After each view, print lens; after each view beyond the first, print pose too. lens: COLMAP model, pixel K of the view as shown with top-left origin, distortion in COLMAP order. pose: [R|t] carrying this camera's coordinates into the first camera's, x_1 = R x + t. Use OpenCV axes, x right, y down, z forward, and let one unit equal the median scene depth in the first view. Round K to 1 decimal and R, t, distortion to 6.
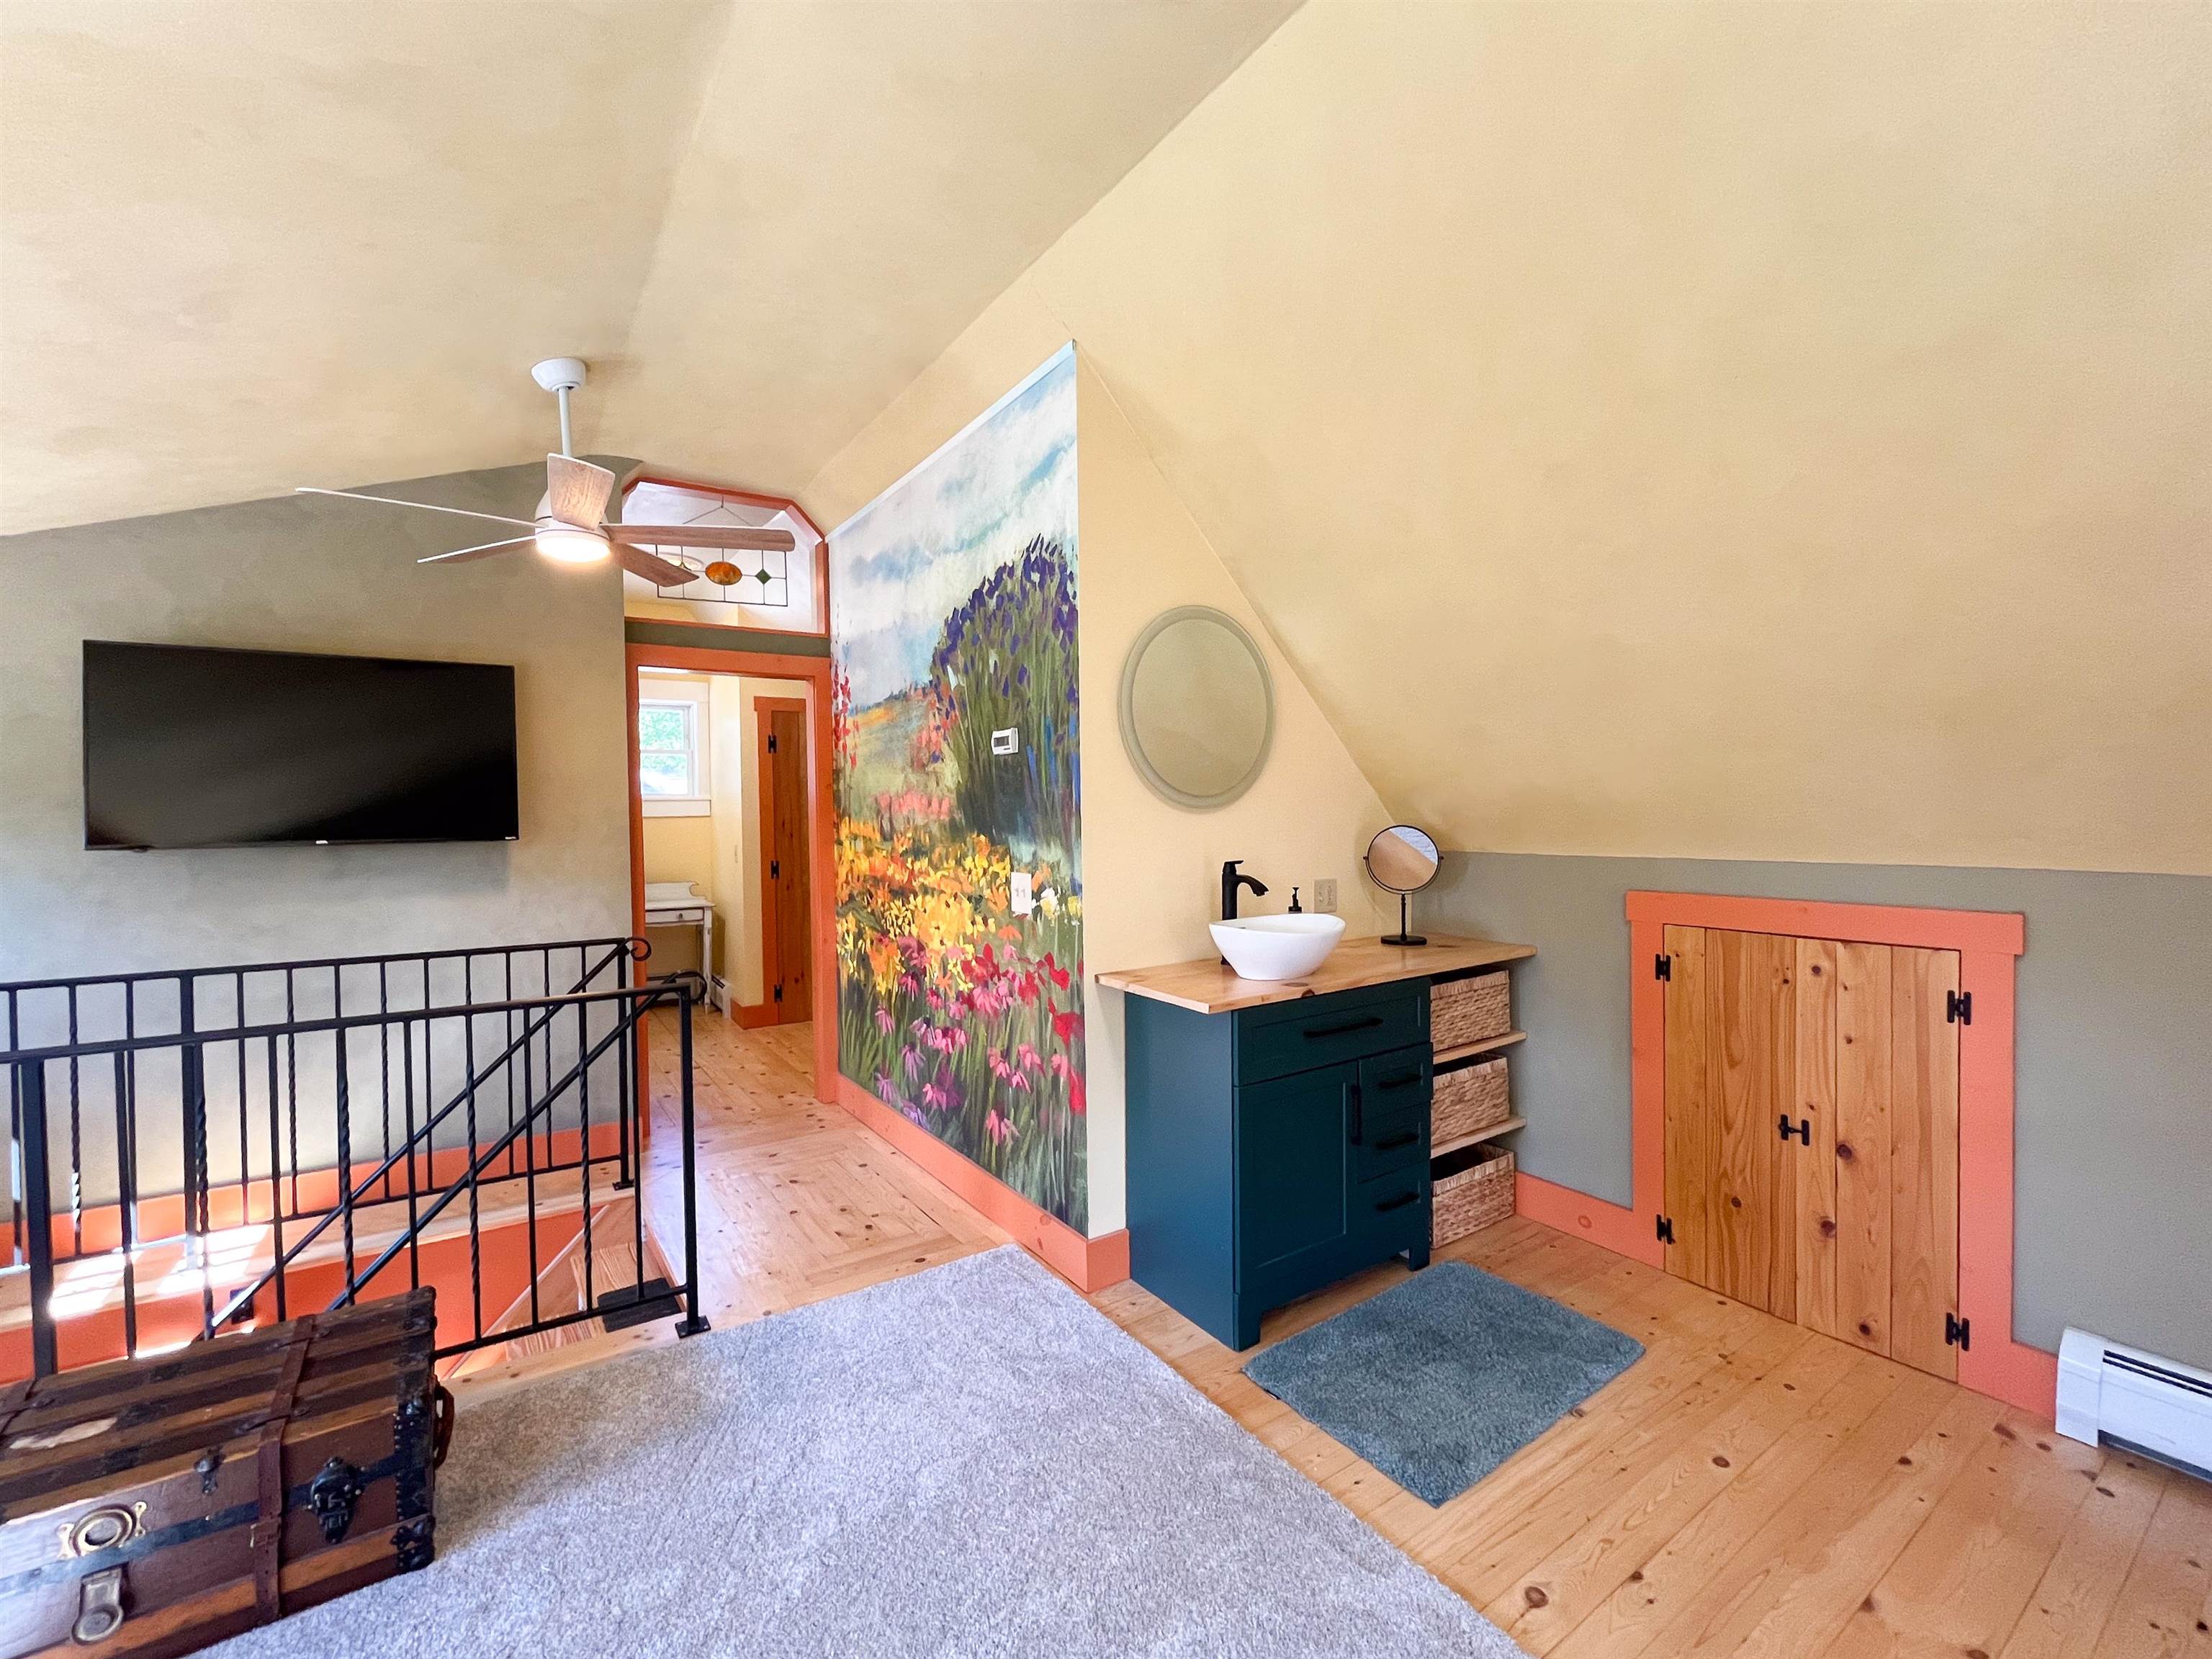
lens RADIAL K [[921.5, 0, 1096.2], [0, 921.5, 824.5], [0, 0, 1]] dist [-0.001029, -0.000234]
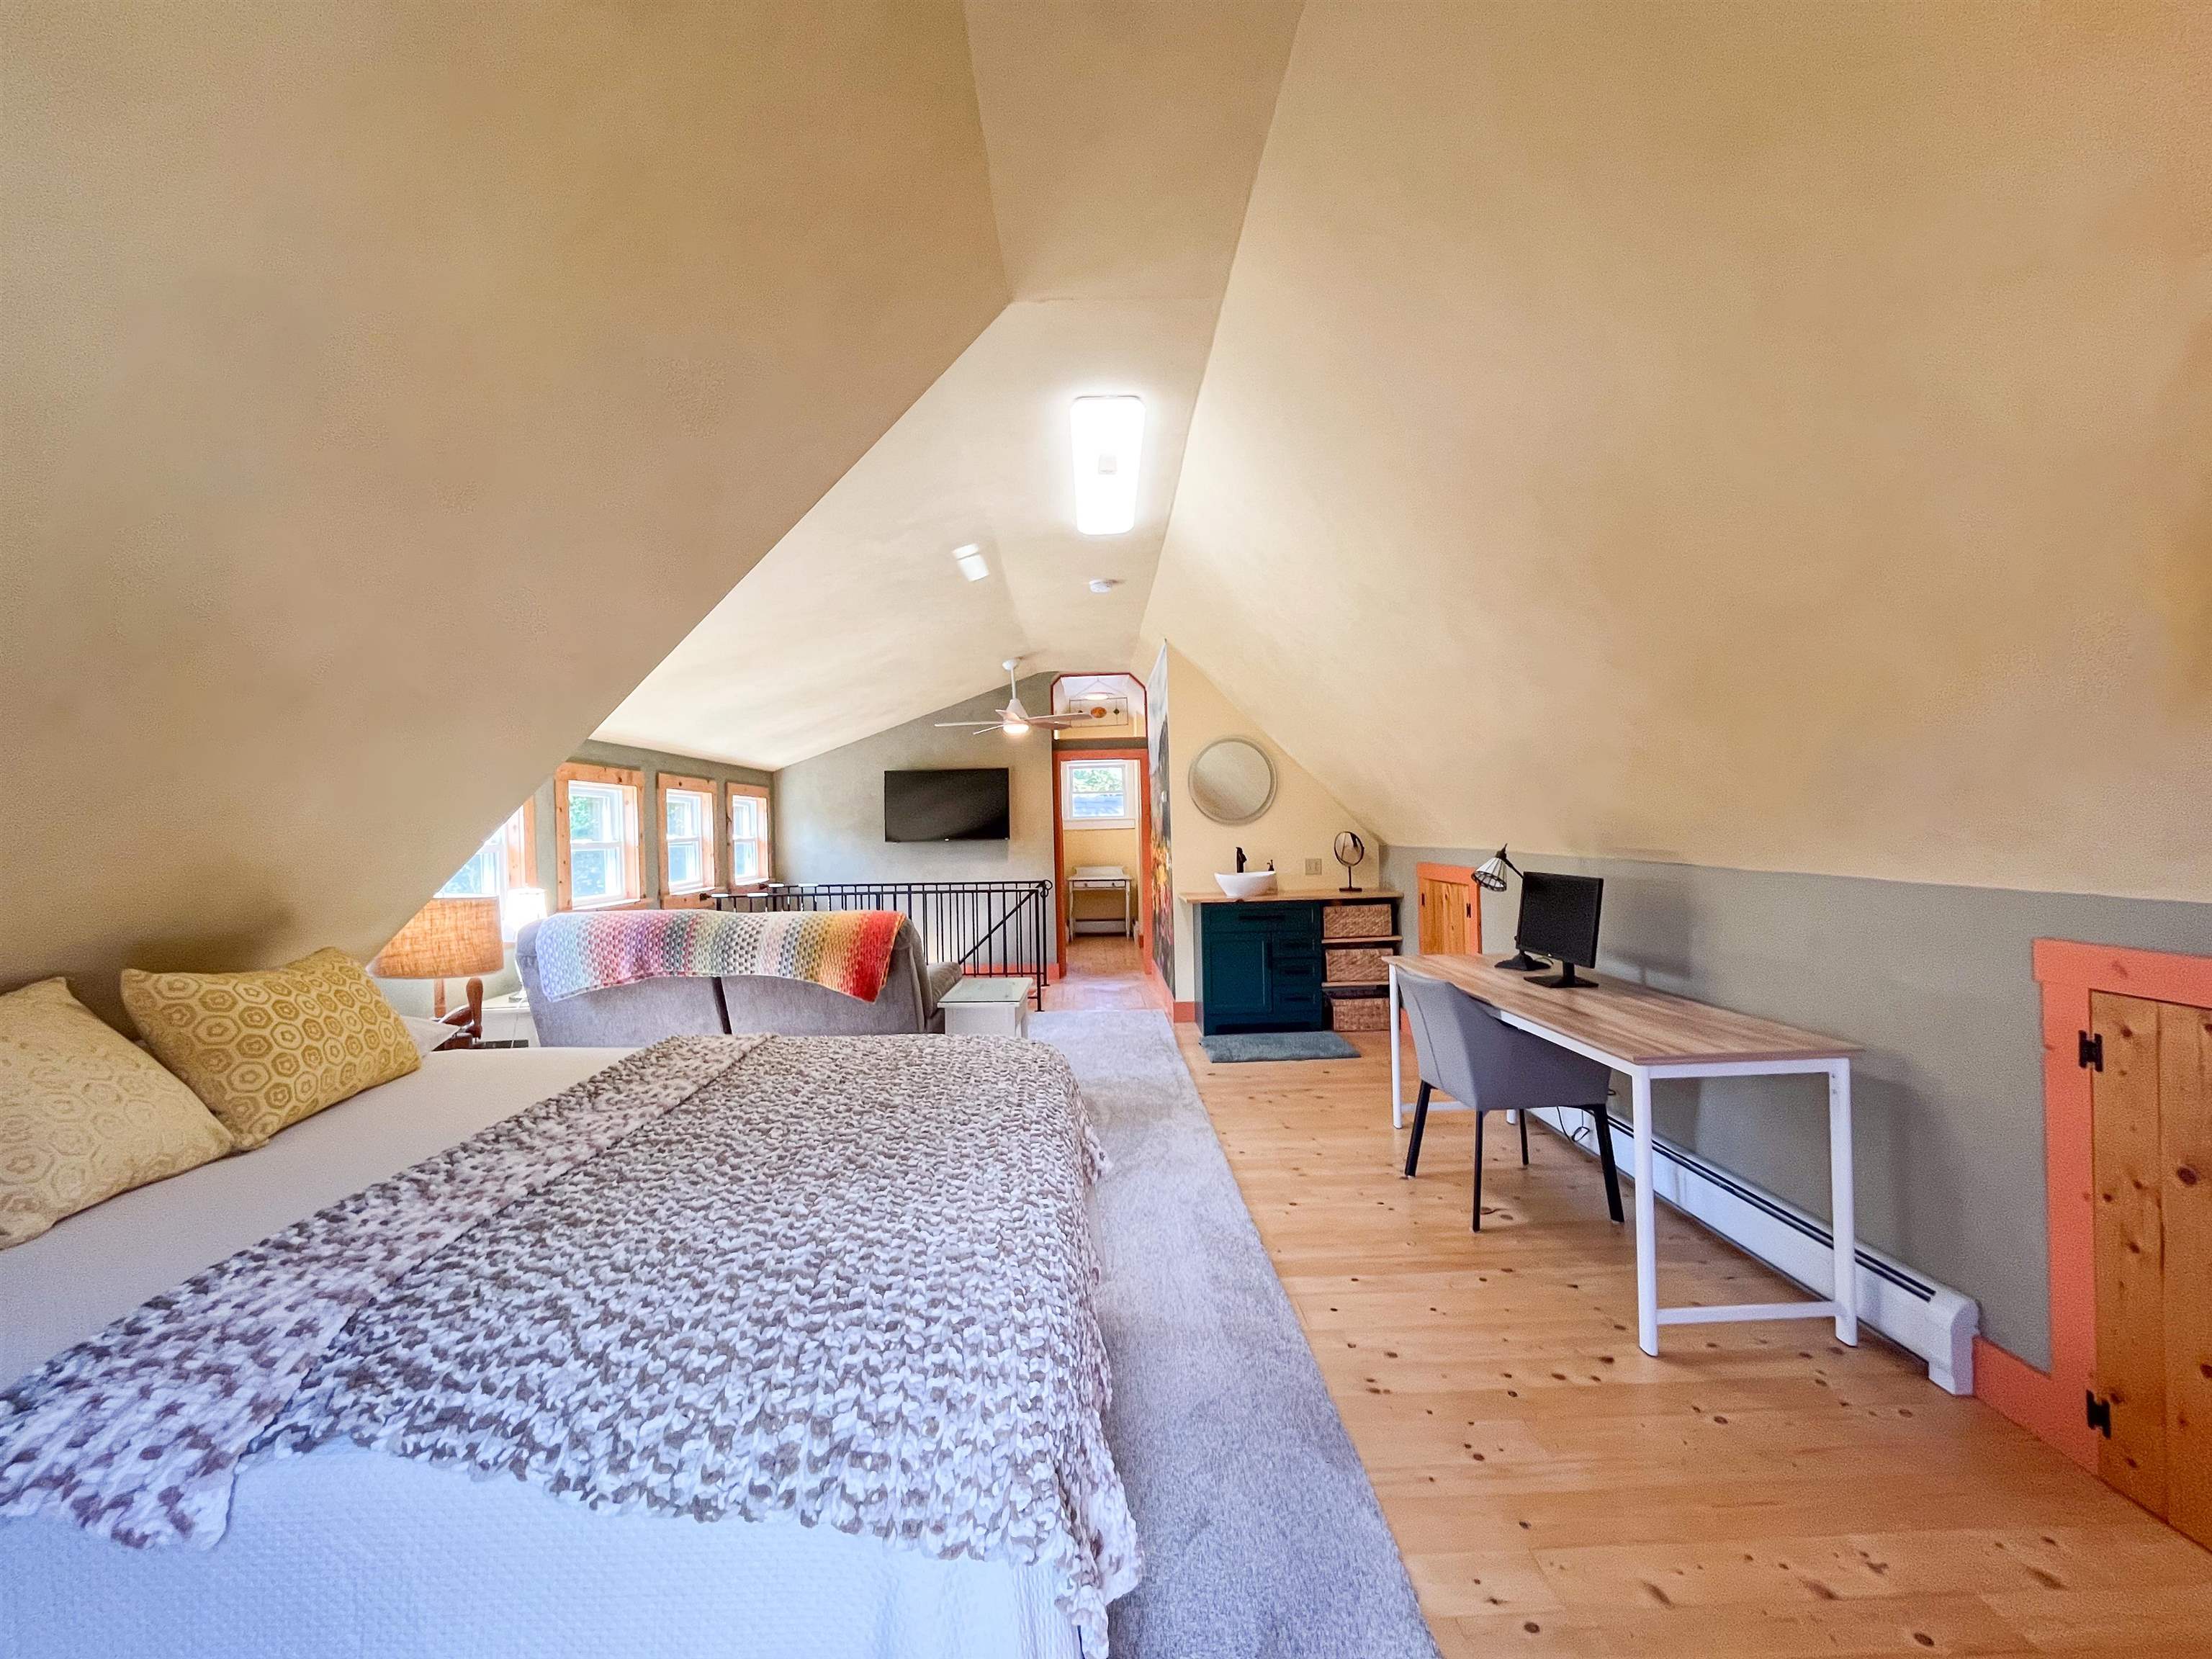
lens RADIAL K [[941.0, 0, 1129.7], [0, 941.0, 835.4], [0, 0, 1]] dist [-0.010424, -0.000032]
pose [[0.843151, -0.001039, -0.537675, 0.985048], [0.001014, 0.999999, -0.000342, 0.008046], [0.537675, -0.000257, 0.843152, -0.935414]]
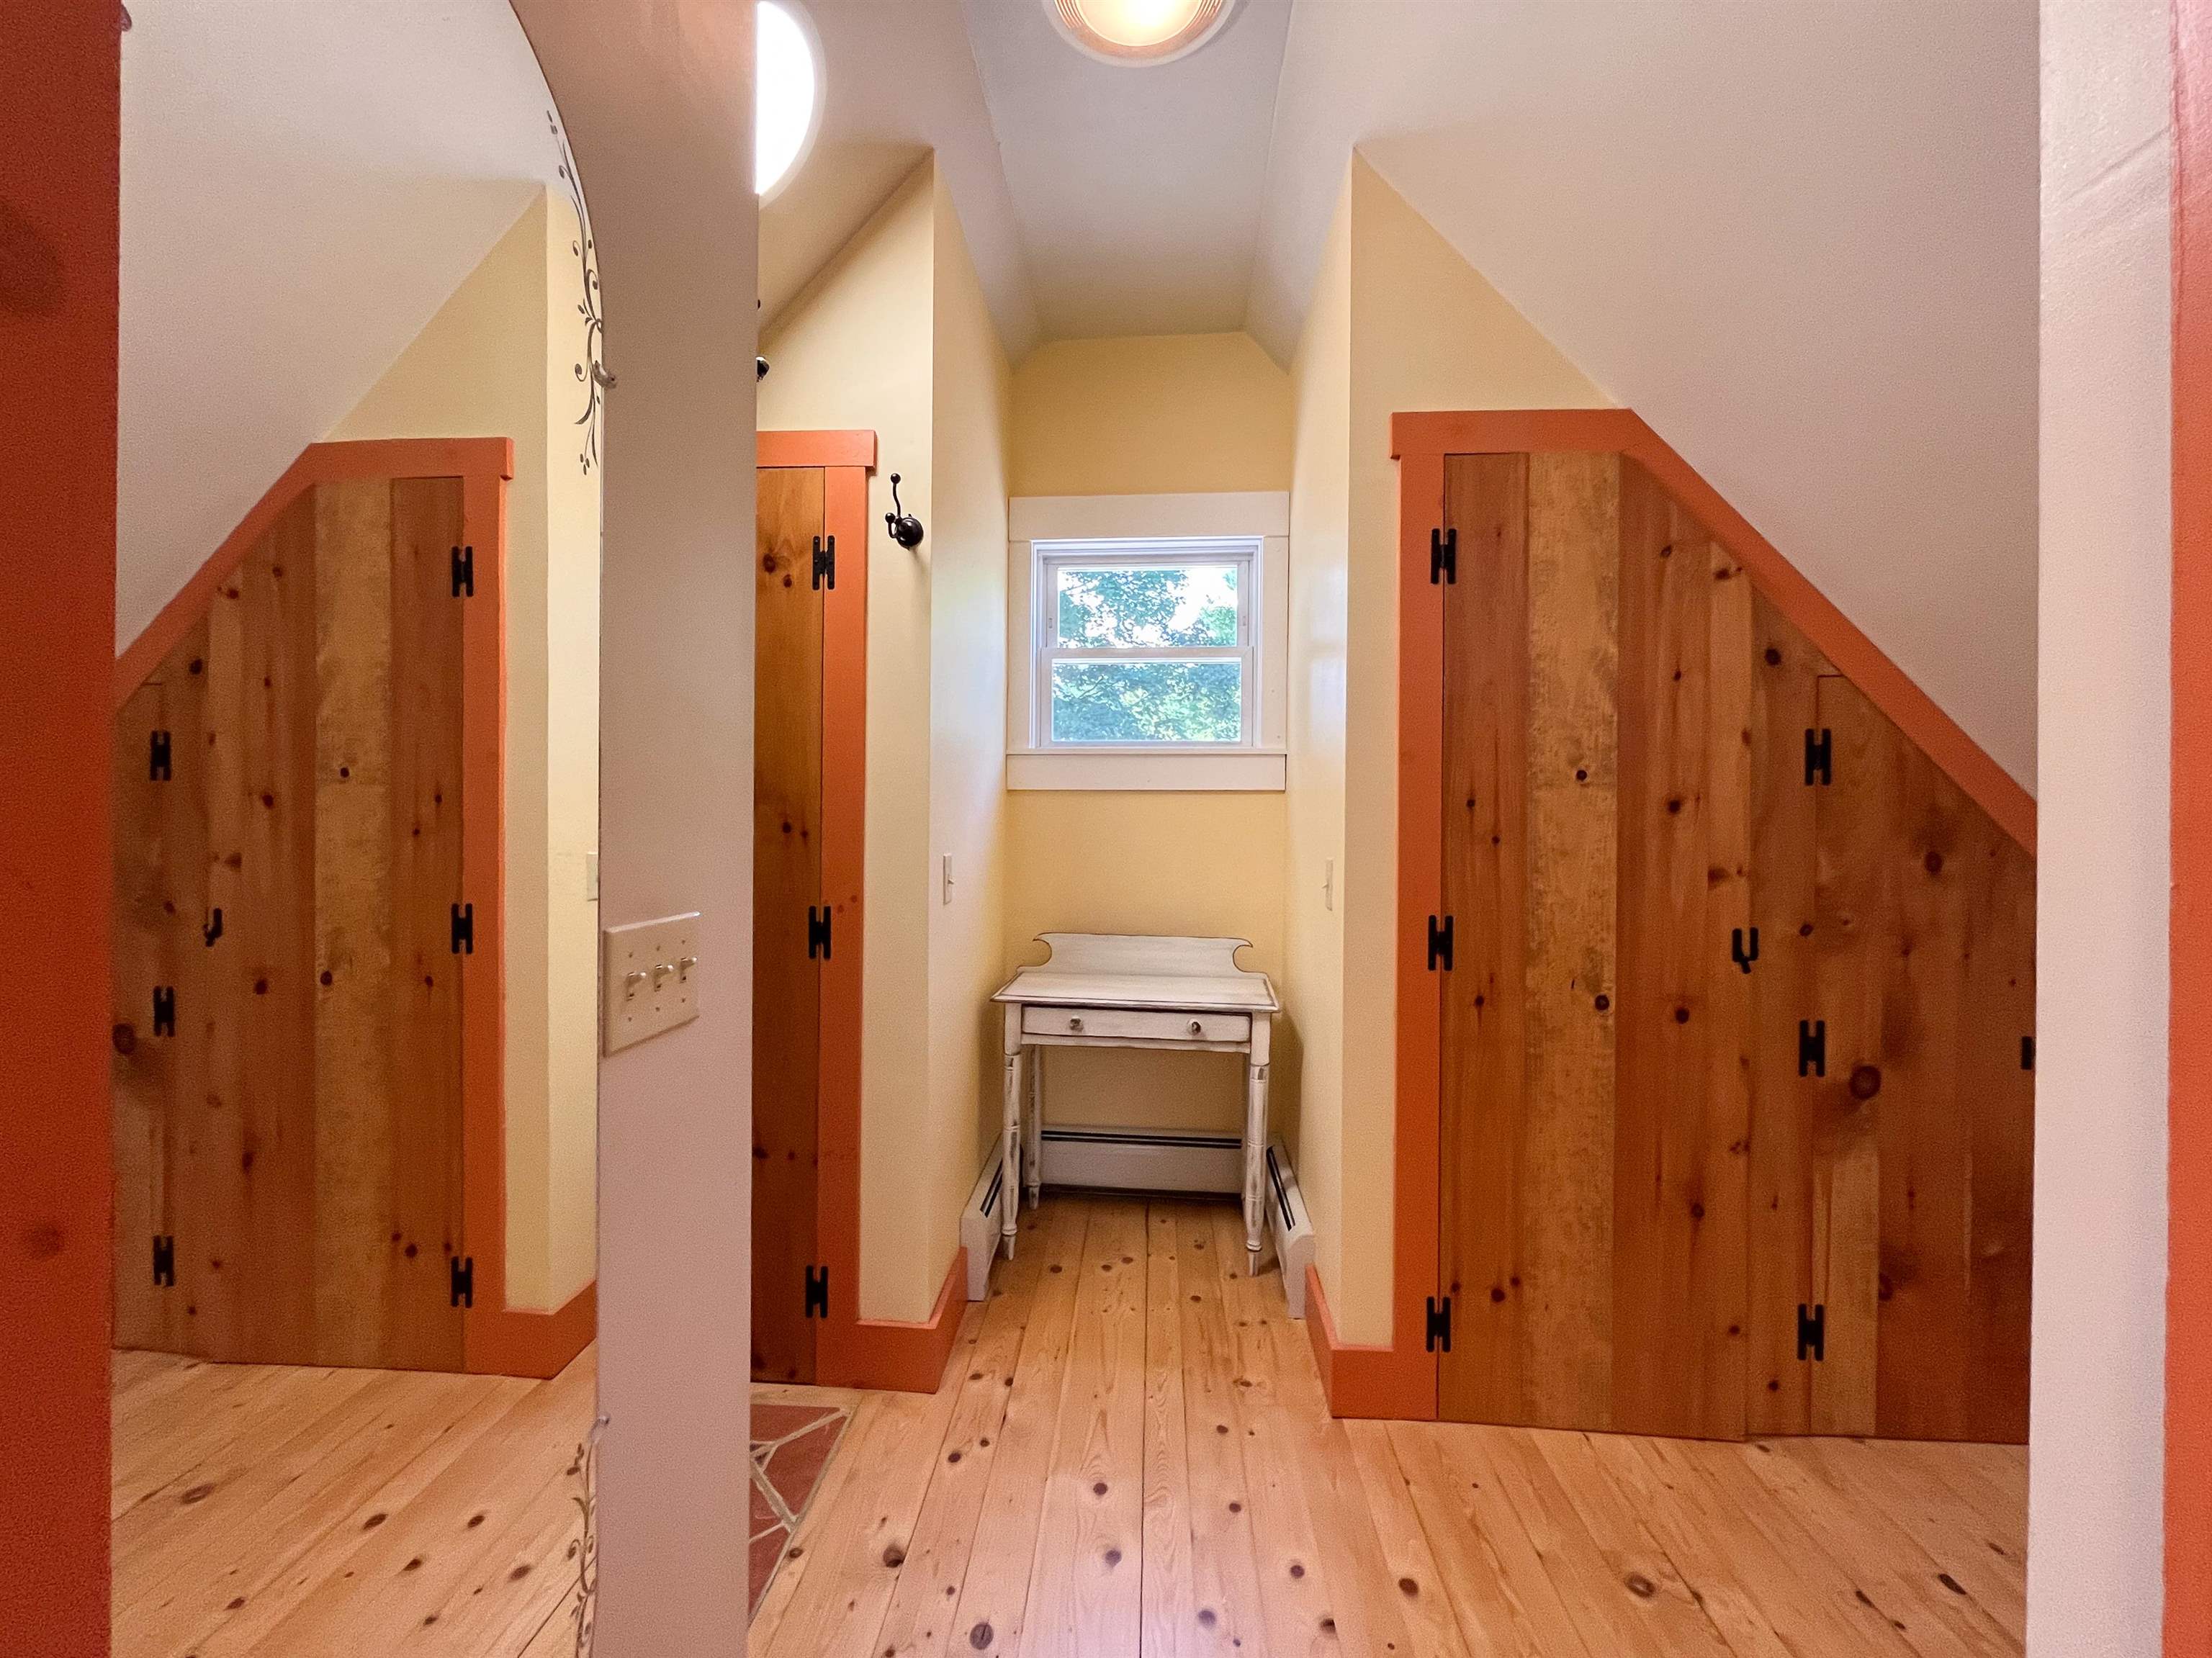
lens RADIAL K [[894.4, 0, 1106.0], [0, 894.4, 829.0], [0, 0, 1]] dist [-0.001658, -0.000724]
pose [[0.793387, 0.024166, -0.608238, -0.424253], [-0.030791, 0.999526, -0.000452, 0.022373], [0.607939, 0.019087, 0.793754, 1.143678]]
